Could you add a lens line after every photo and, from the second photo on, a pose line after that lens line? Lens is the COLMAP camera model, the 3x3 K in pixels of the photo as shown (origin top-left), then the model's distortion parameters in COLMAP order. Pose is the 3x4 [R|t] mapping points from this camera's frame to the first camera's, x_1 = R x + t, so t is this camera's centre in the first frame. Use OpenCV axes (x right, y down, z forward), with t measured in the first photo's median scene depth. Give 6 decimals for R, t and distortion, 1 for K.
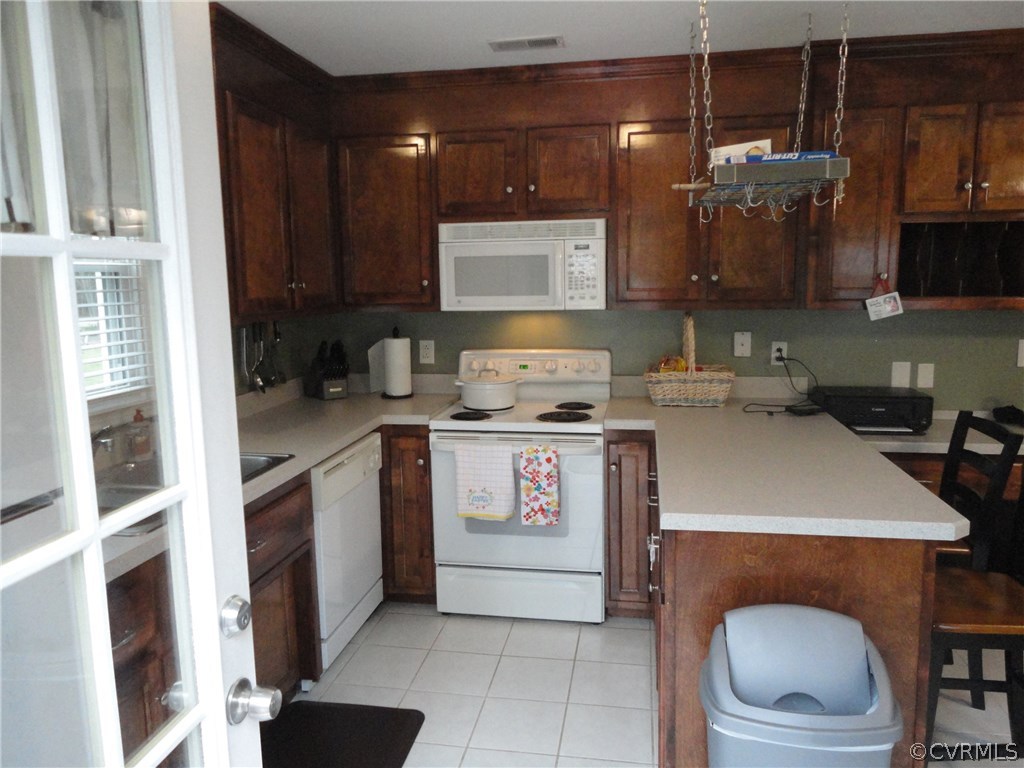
lens RADIAL K [[735.1, 0, 510.3], [0, 735.1, 380.4], [0, 0, 1]] dist [-0.006063, 0.001559]
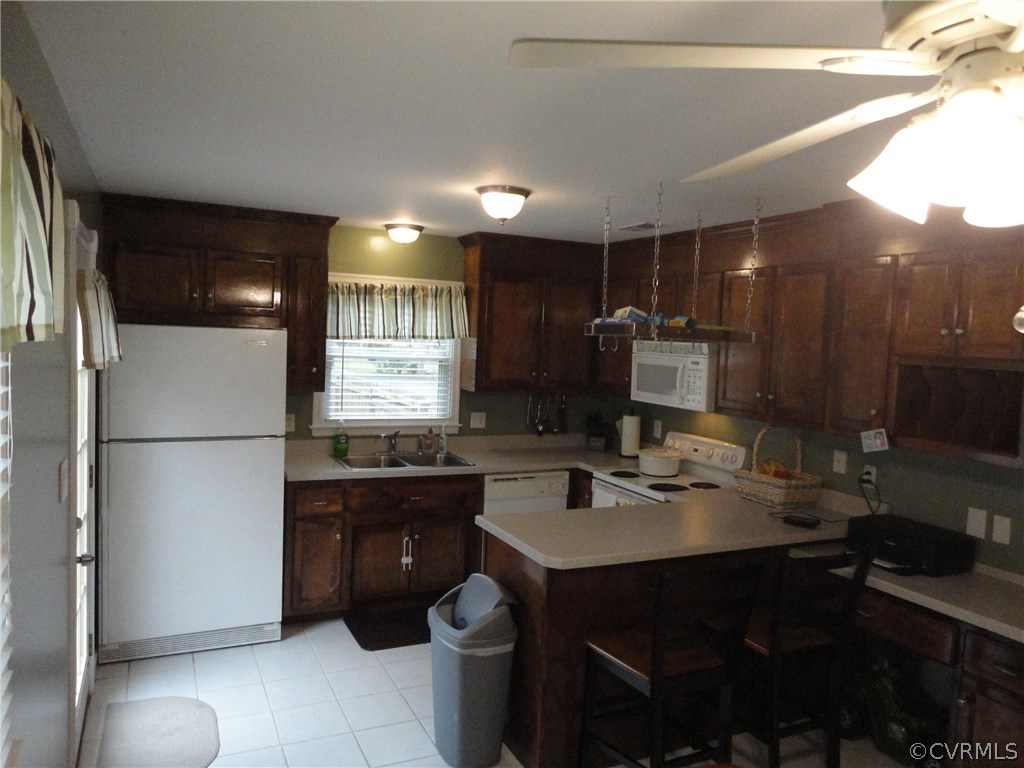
lens RADIAL K [[735.1, 0, 511.9], [0, 735.1, 378.4], [0, 0, 1]] dist [-0.006063, 0.001559]
pose [[0.584167, 0.088907, -0.806749, 0.975606], [-0.163872, 0.986431, -0.009950, -0.087103], [0.794918, 0.138016, 0.590810, -0.041660]]
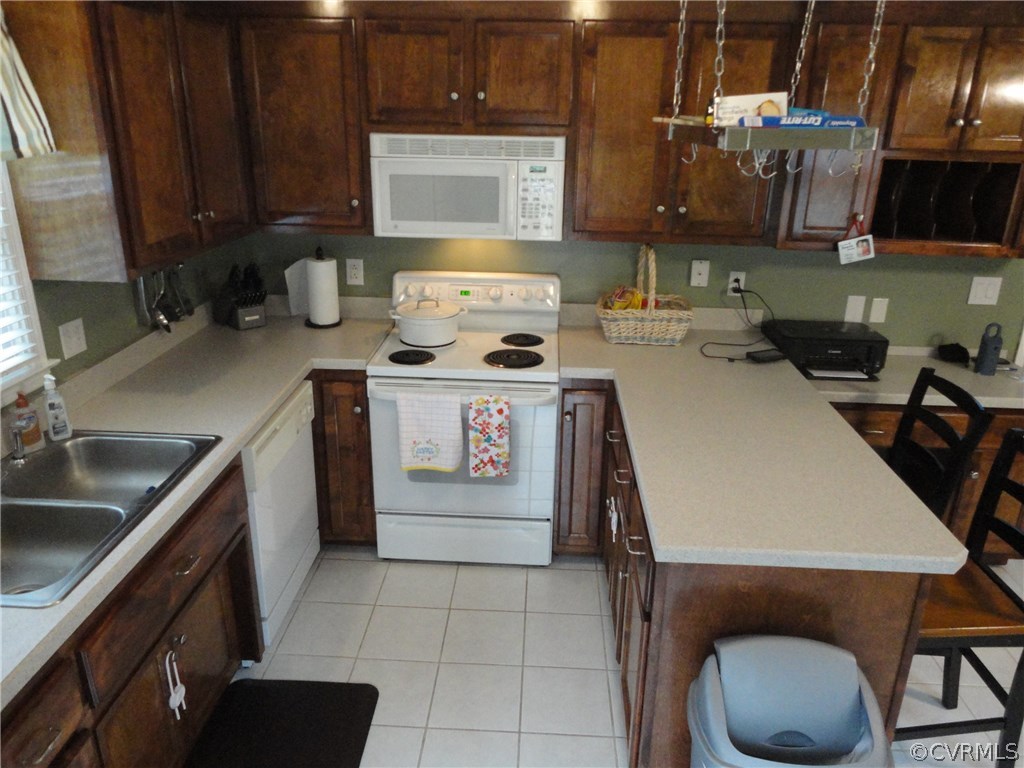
lens RADIAL K [[735.1, 0, 510.3], [0, 735.1, 379.6], [0, 0, 1]] dist [-0.006063, 0.001559]
pose [[0.991371, -0.012065, 0.130527, -0.052741], [-0.015785, 0.977521, 0.210248, -0.120220], [-0.130130, -0.210494, 0.968896, 0.101463]]
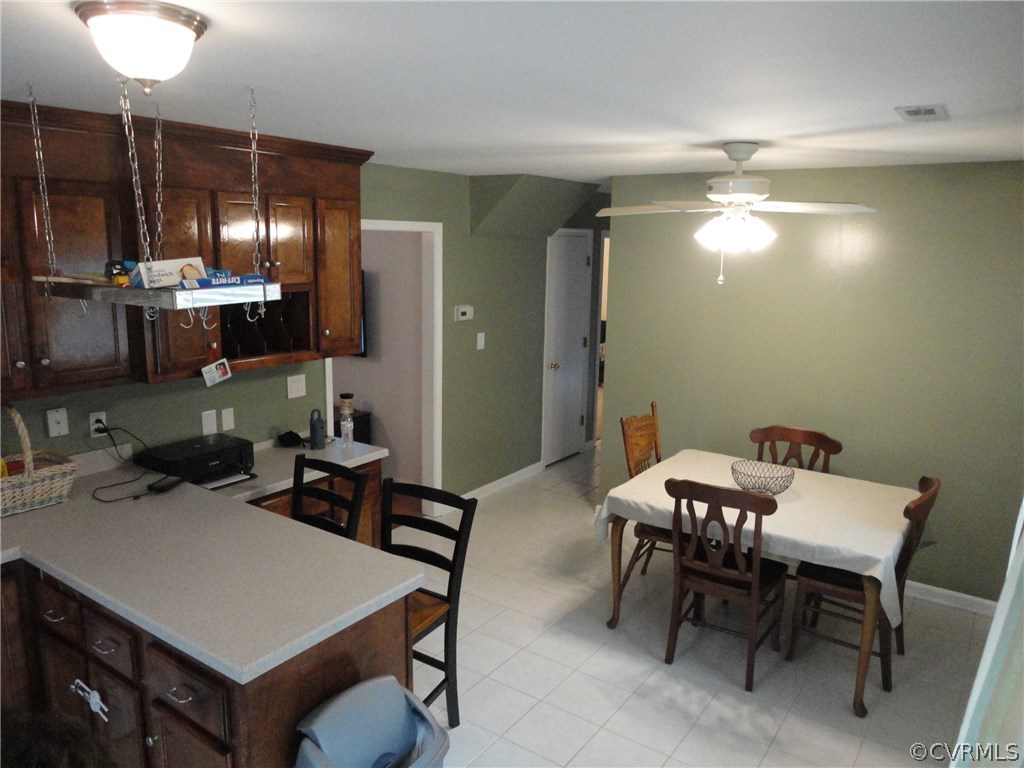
lens RADIAL K [[735.1, 0, 514.1], [0, 735.1, 381.0], [0, 0, 1]] dist [-0.006063, 0.001559]
pose [[0.408510, -0.150326, 0.900290, -0.272367], [0.101421, 0.987712, 0.118903, -0.161412], [-0.907102, 0.042735, 0.418736, 0.135930]]
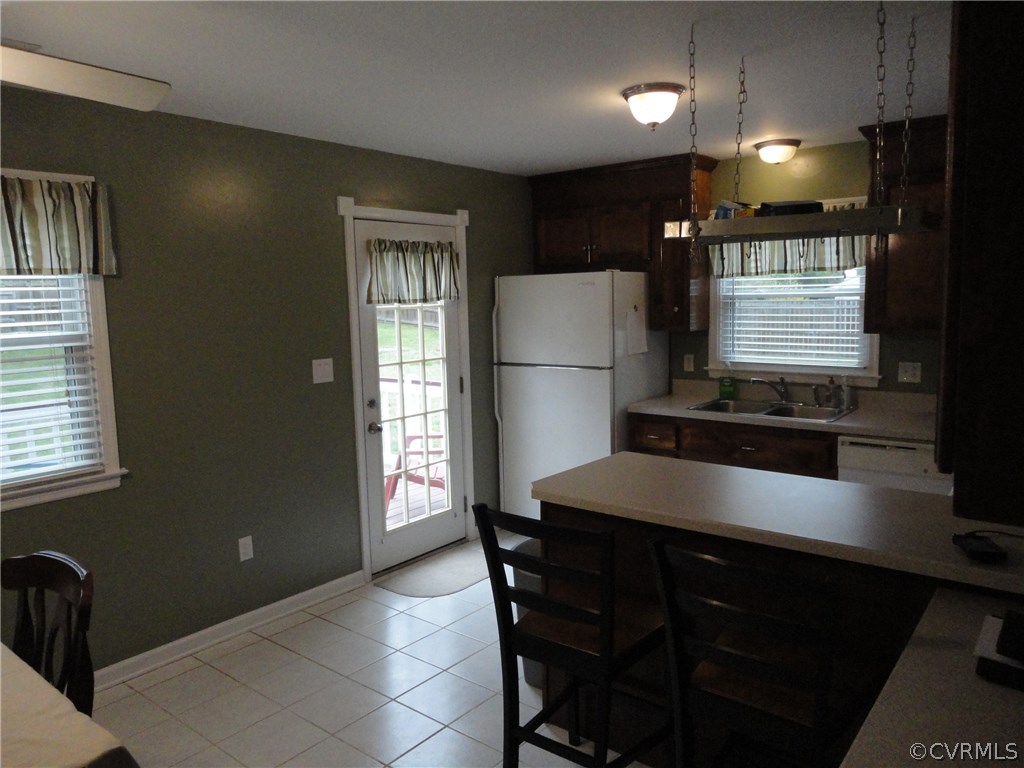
lens RADIAL K [[735.1, 0, 516.7], [0, 735.1, 380.7], [0, 0, 1]] dist [-0.006063, 0.001559]
pose [[-0.472671, 0.129953, -0.871604, 1.034190], [-0.091791, 0.976427, 0.195360, -0.169597], [0.876445, 0.172346, -0.449600, 0.864579]]
